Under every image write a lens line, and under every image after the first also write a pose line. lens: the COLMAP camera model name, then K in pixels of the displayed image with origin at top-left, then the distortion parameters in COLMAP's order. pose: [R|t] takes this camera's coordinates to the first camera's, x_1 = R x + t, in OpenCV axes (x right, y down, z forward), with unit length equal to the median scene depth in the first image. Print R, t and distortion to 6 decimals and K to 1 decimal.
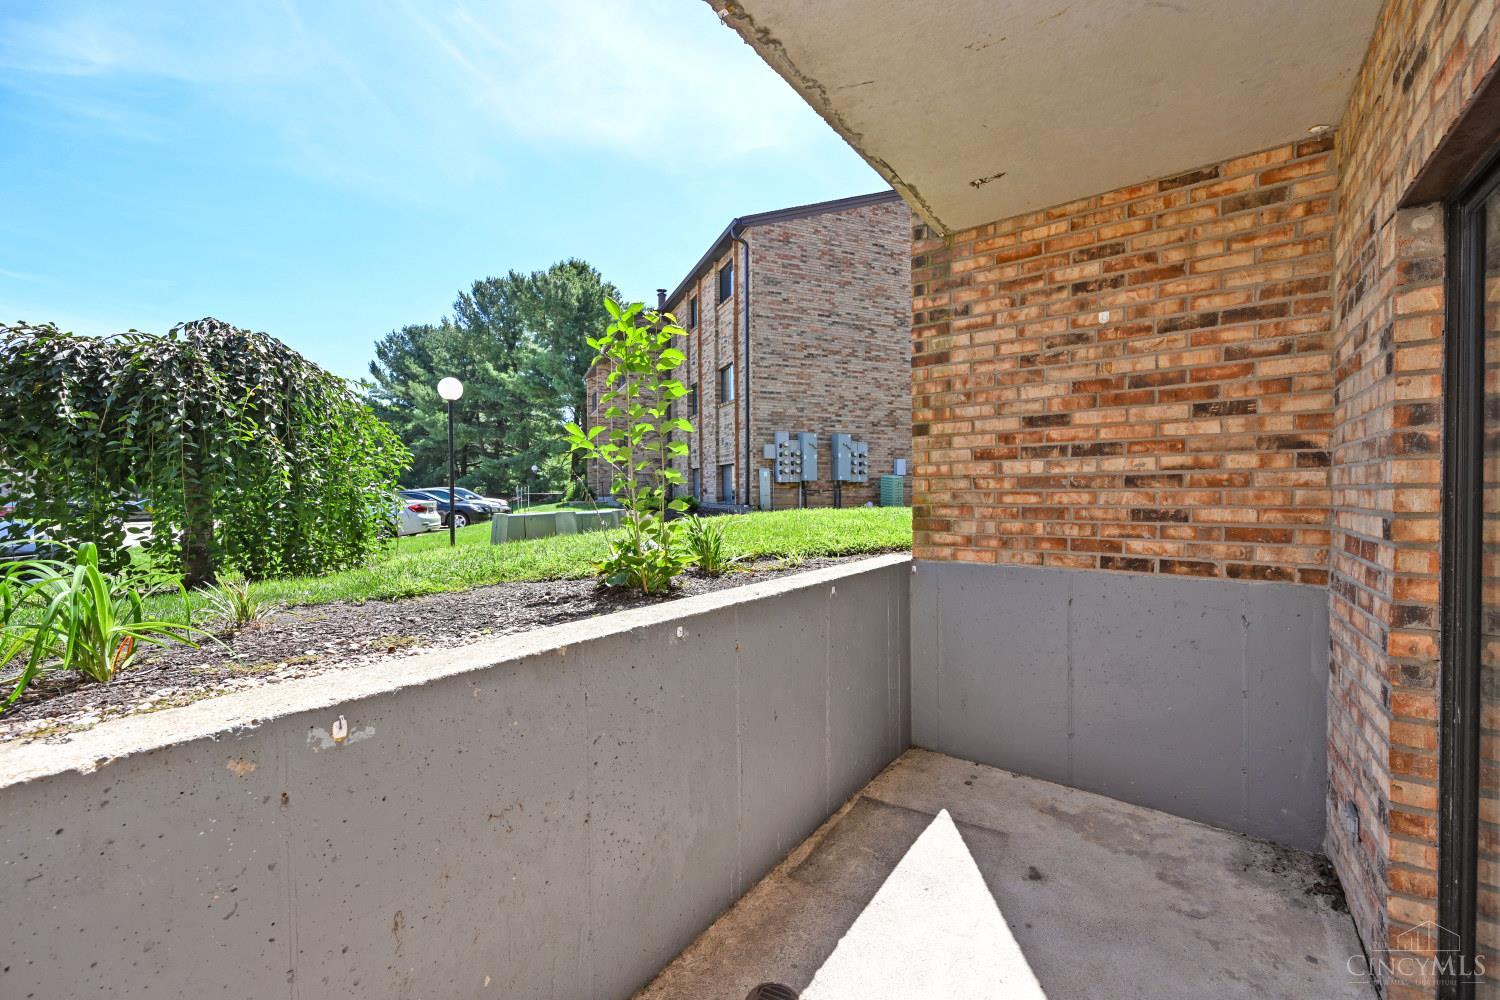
lens RADIAL K [[592.0, 0, 756.9], [0, 592.0, 497.3], [0, 0, 1]] dist [-0.002989, 0.000317]
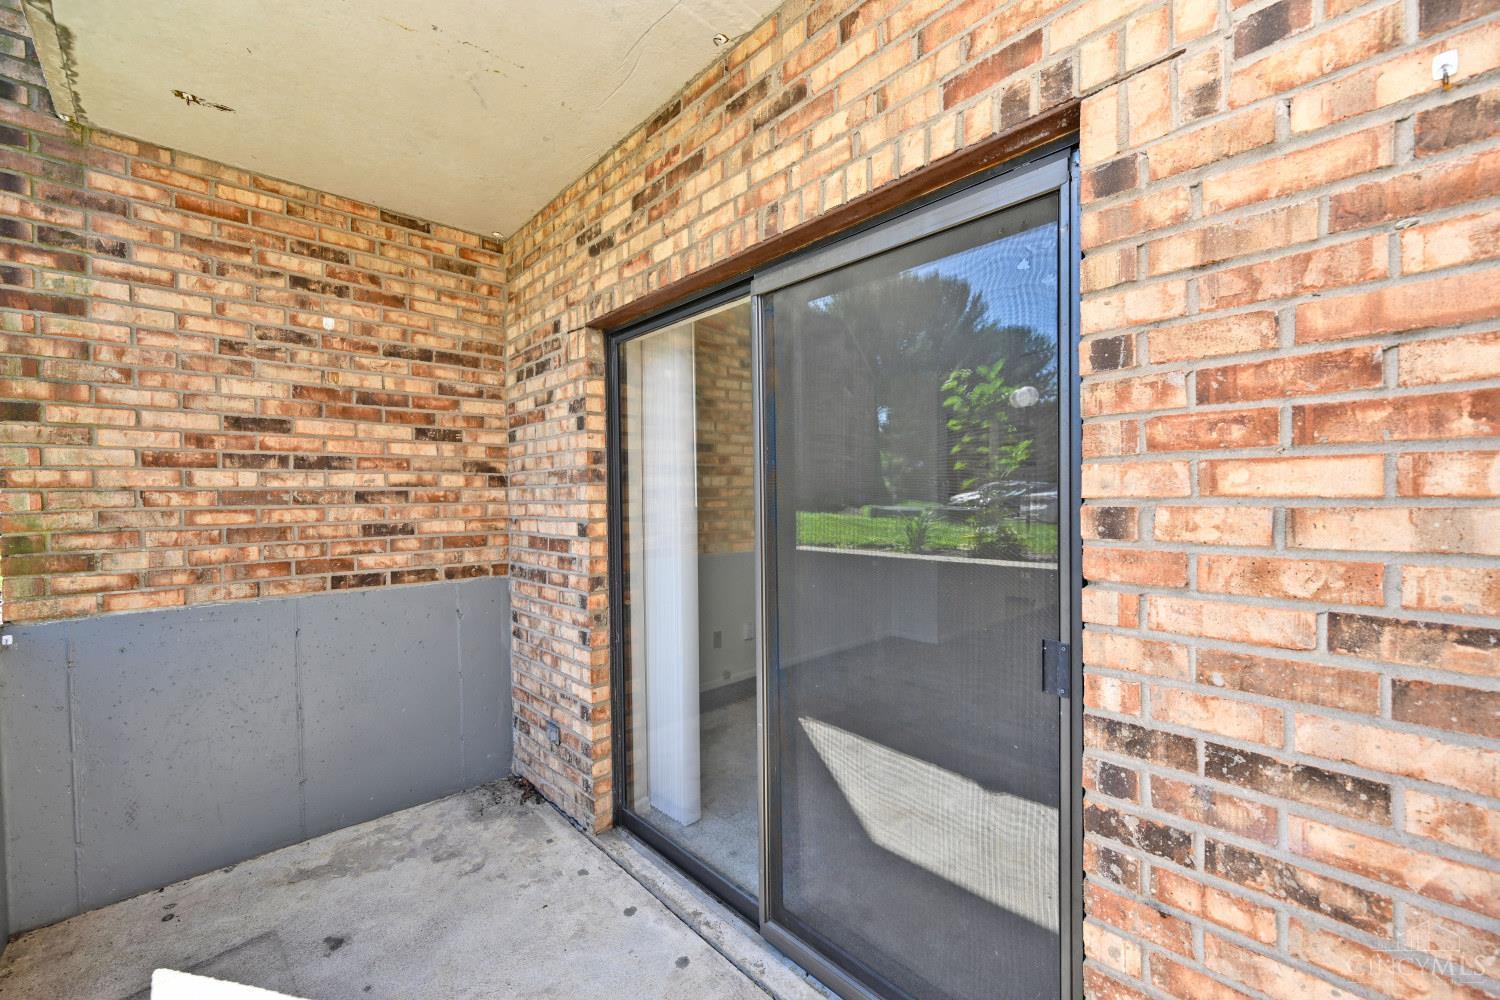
lens RADIAL K [[592.0, 0, 763.0], [0, 592.0, 496.8], [0, 0, 1]] dist [-0.002989, 0.000317]
pose [[0.169348, 0.003173, 0.985551, -0.245431], [0.018291, 0.999812, -0.006362, -0.009150], [-0.985387, 0.019104, 0.169258, 0.172888]]
